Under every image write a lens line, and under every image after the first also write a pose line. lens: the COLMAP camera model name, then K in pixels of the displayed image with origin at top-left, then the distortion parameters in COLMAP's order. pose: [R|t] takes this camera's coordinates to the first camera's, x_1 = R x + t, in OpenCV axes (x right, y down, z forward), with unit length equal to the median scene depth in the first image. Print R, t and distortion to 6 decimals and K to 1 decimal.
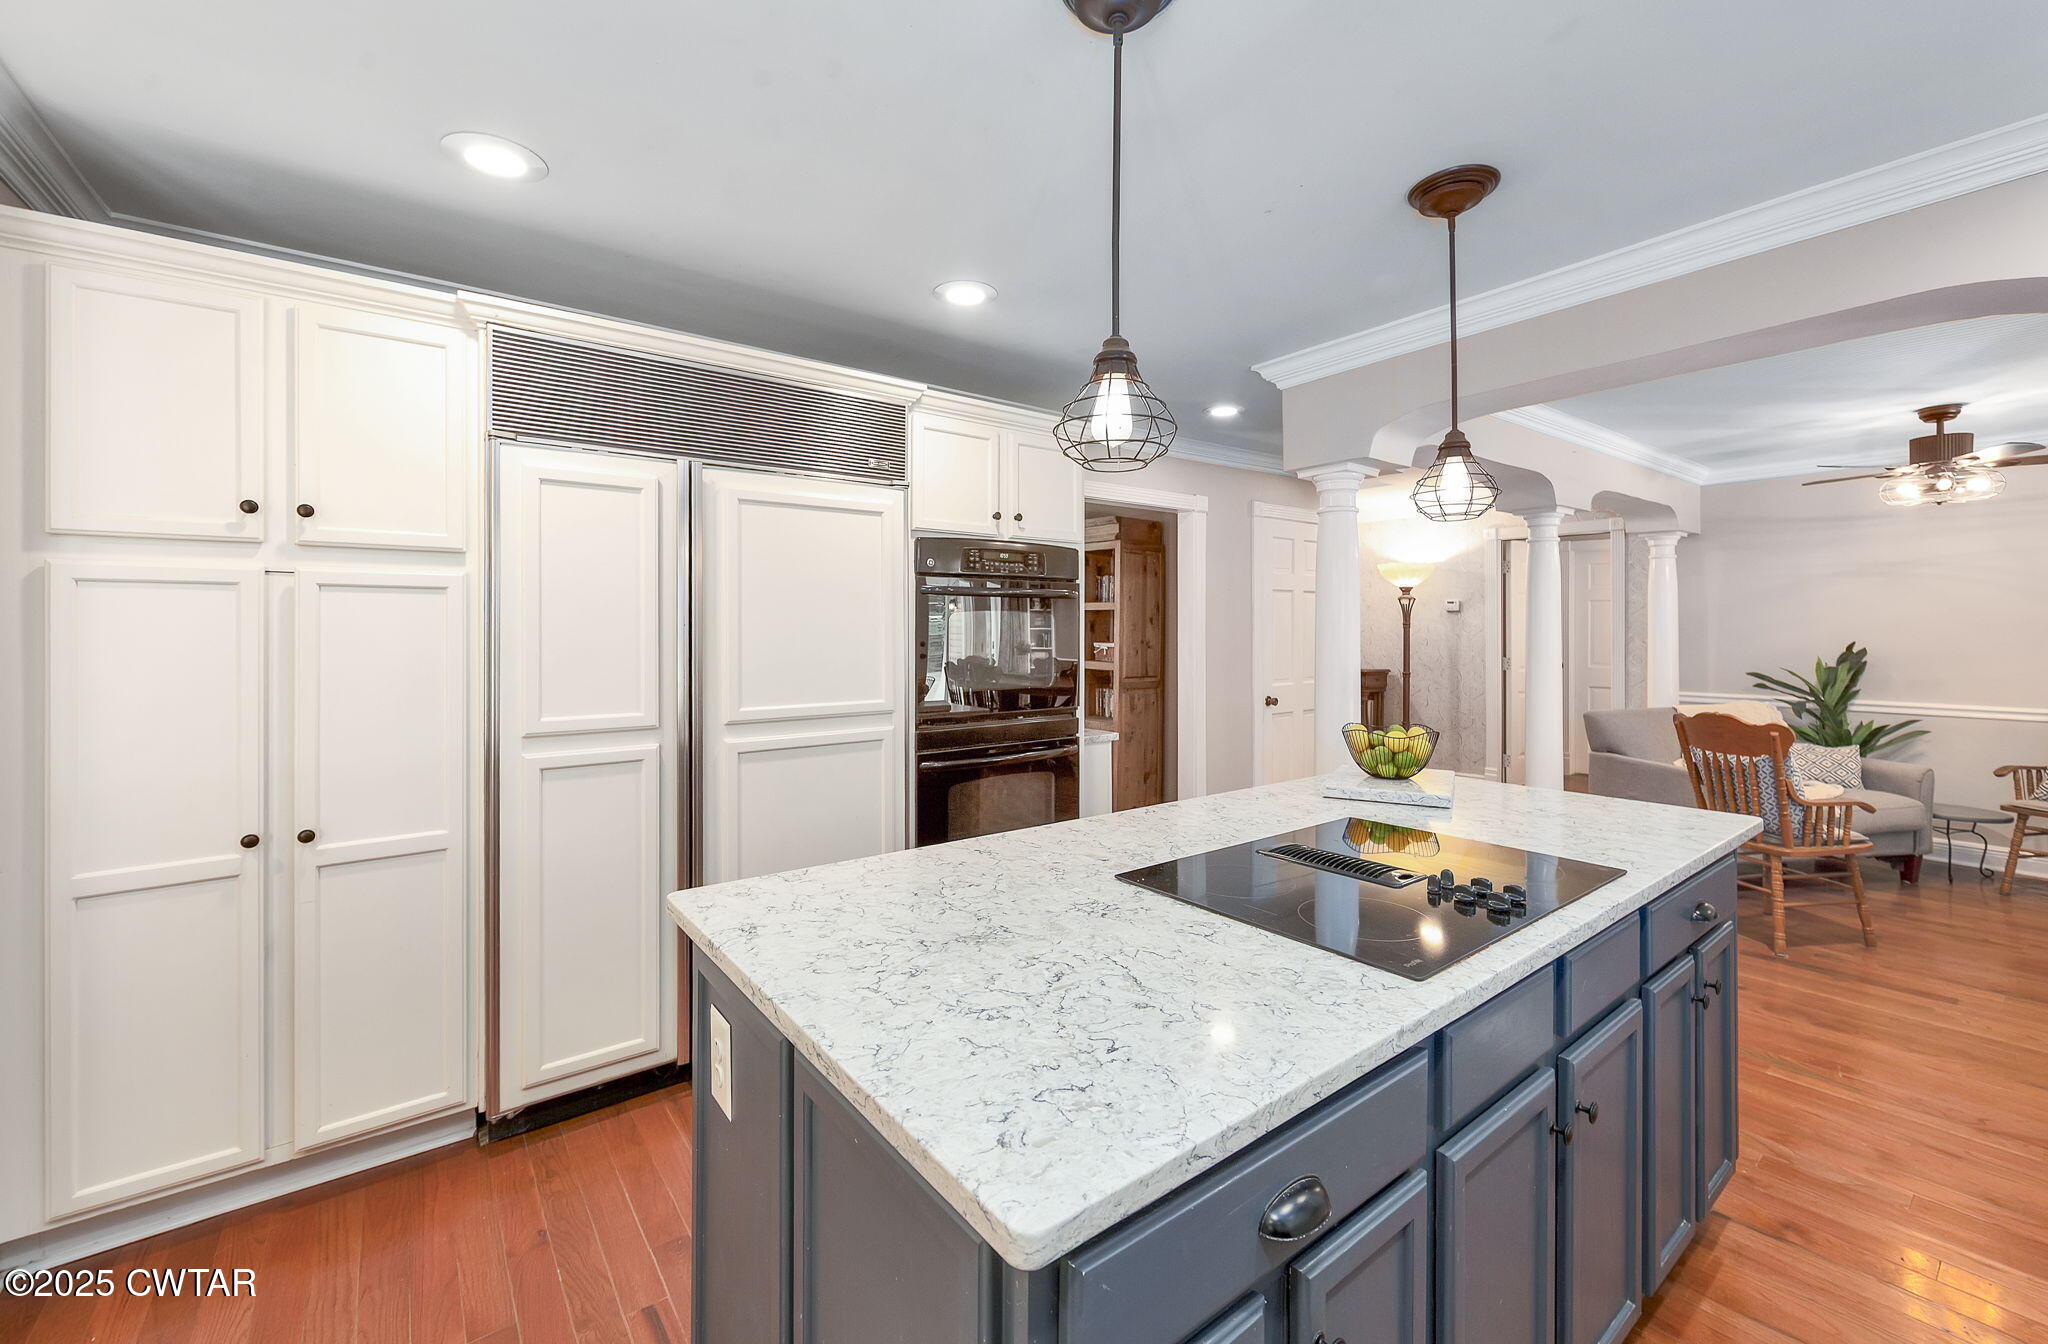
lens RADIAL K [[844.7, 0, 993.2], [0, 844.7, 629.1], [0, 0, 1]] dist [-0.003263, -0.000743]
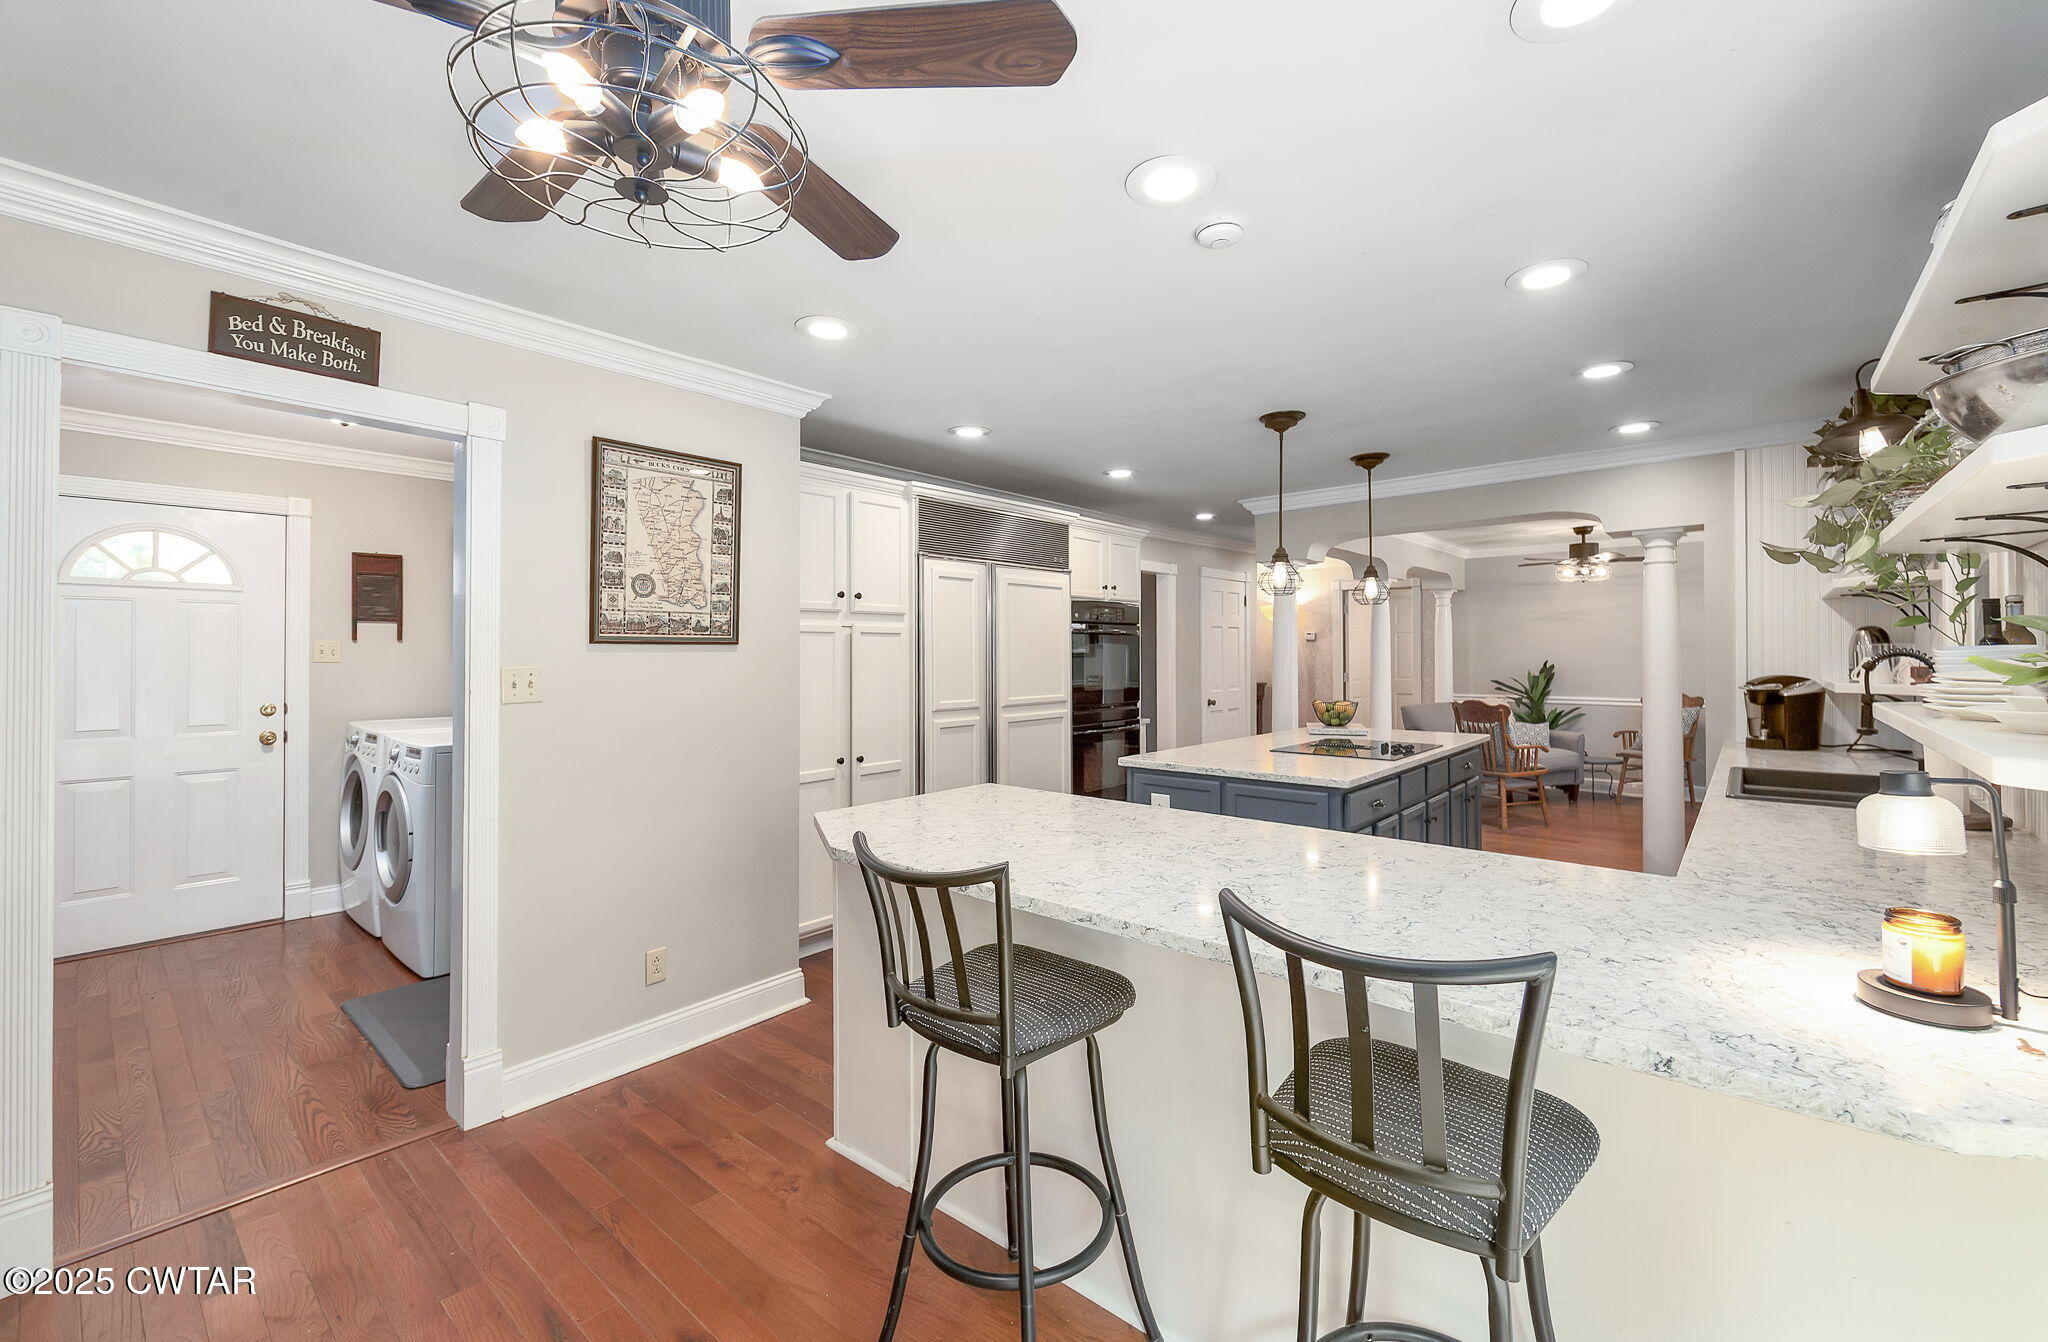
lens RADIAL K [[844.7, 0, 1018.9], [0, 844.7, 651.2], [0, 0, 1]] dist [-0.003263, -0.000743]
pose [[0.977448, -0.001999, 0.211166, -0.408497], [0.002485, 0.999995, -0.002036, -0.002162], [-0.211161, 0.002515, 0.977448, -0.482756]]
